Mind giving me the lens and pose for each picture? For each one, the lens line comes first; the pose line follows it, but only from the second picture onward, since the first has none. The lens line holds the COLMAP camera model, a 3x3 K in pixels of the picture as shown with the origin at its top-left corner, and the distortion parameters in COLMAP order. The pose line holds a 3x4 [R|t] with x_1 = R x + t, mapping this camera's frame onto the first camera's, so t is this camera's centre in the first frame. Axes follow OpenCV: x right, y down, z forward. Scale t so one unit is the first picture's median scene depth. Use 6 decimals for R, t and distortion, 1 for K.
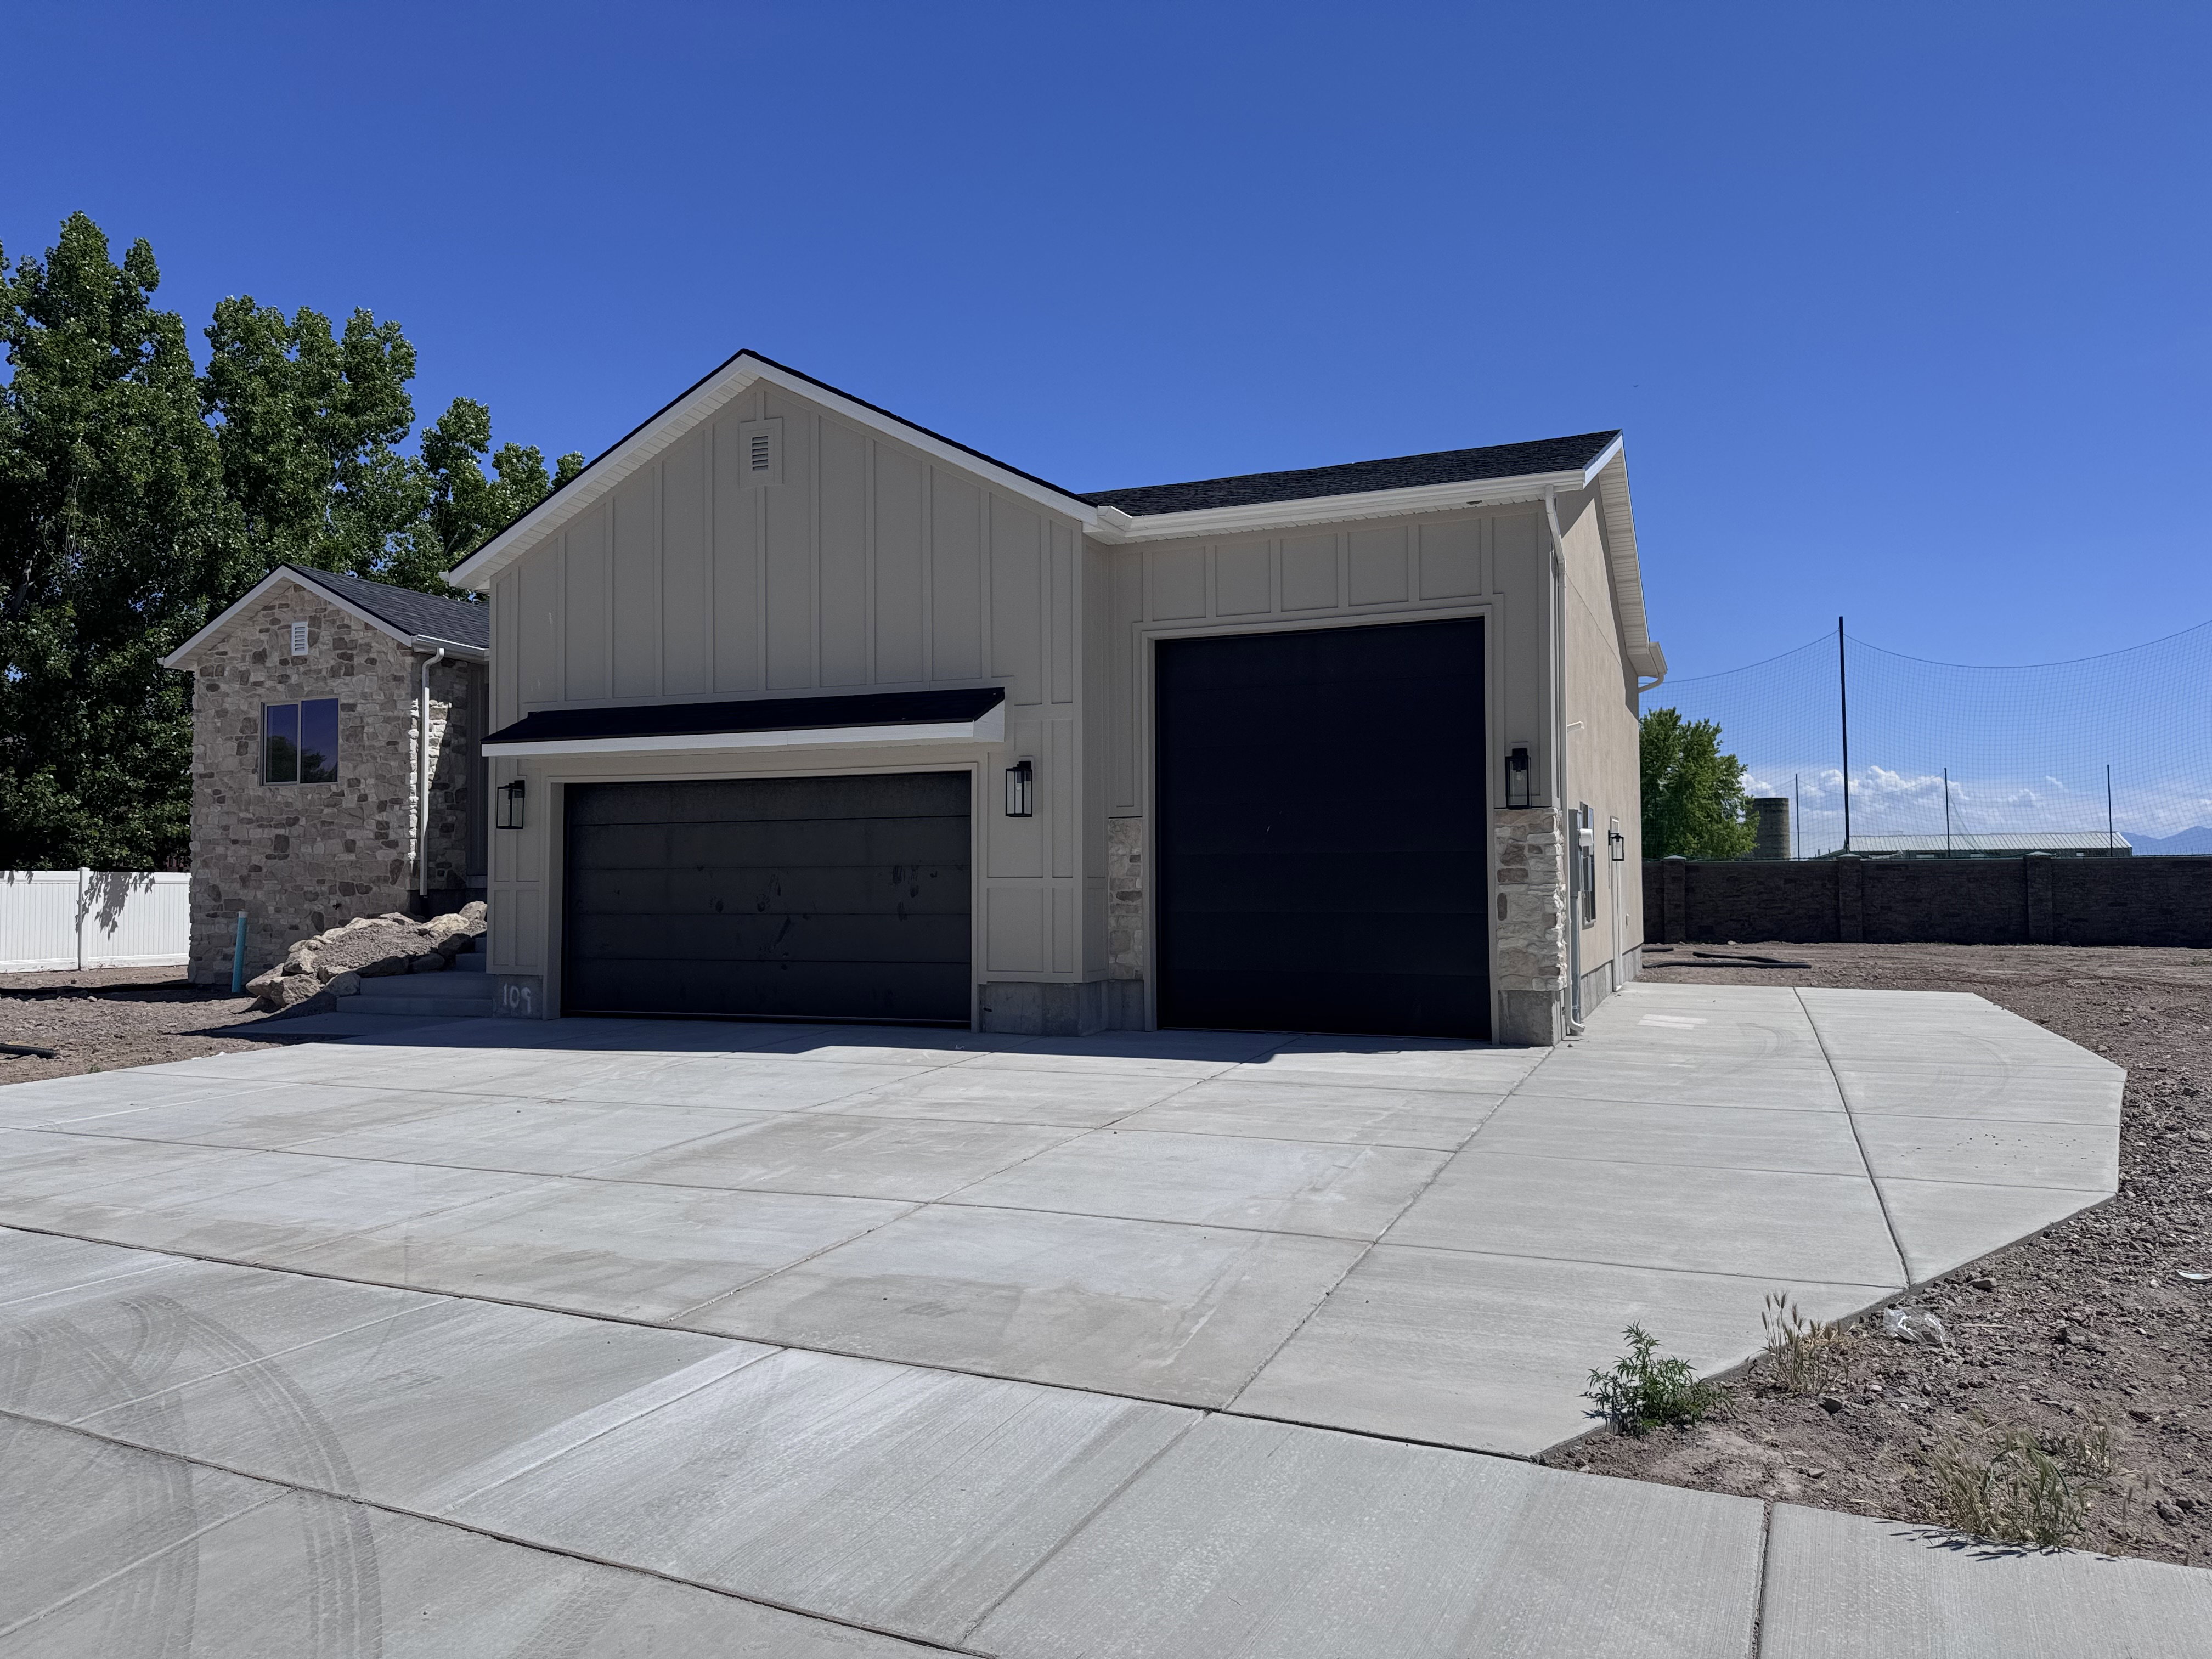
lens RADIAL K [[1549.5, 0, 1100.5], [0, 1549.5, 835.9], [0, 0, 1]] dist [0.091383, -0.119052]
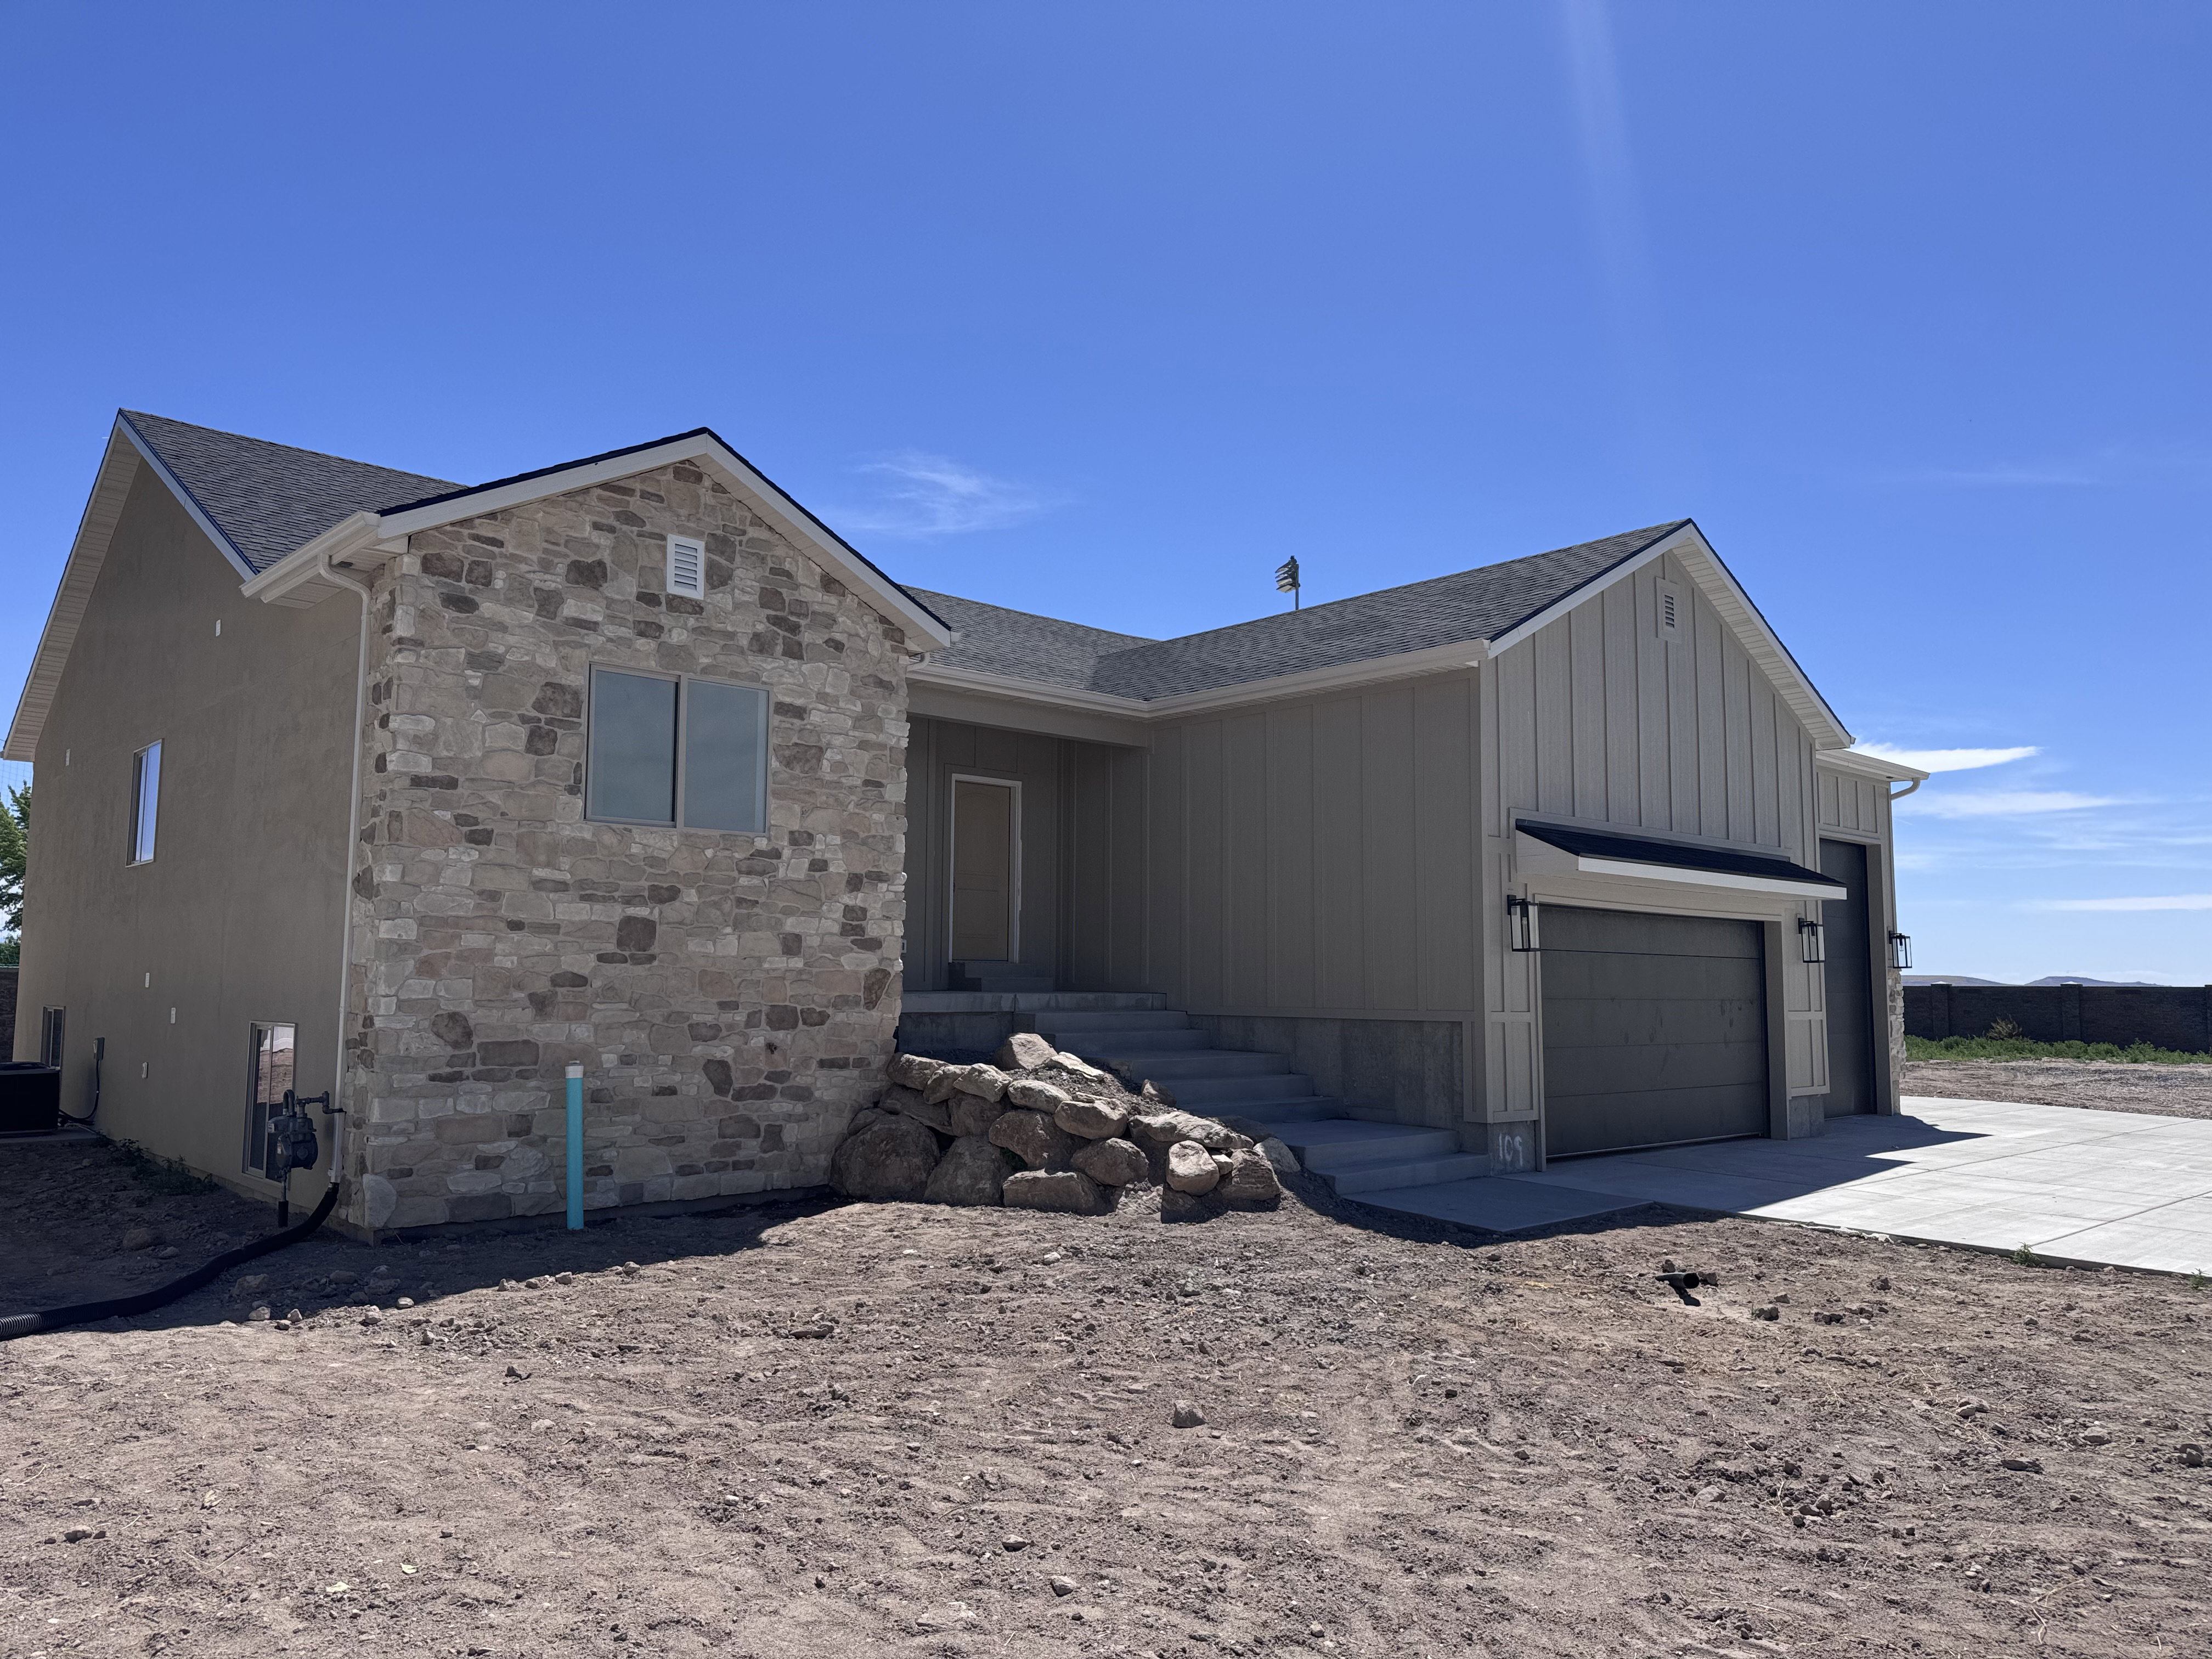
lens RADIAL K [[1549.5, 0, 1094.8], [0, 1549.5, 832.3], [0, 0, 1]] dist [0.091383, -0.119052]
pose [[0.397104, 0.091825, 0.913169, -0.951493], [-0.043506, 0.995747, -0.081210, 0.006894], [-0.916742, -0.007480, 0.399410, 0.649686]]
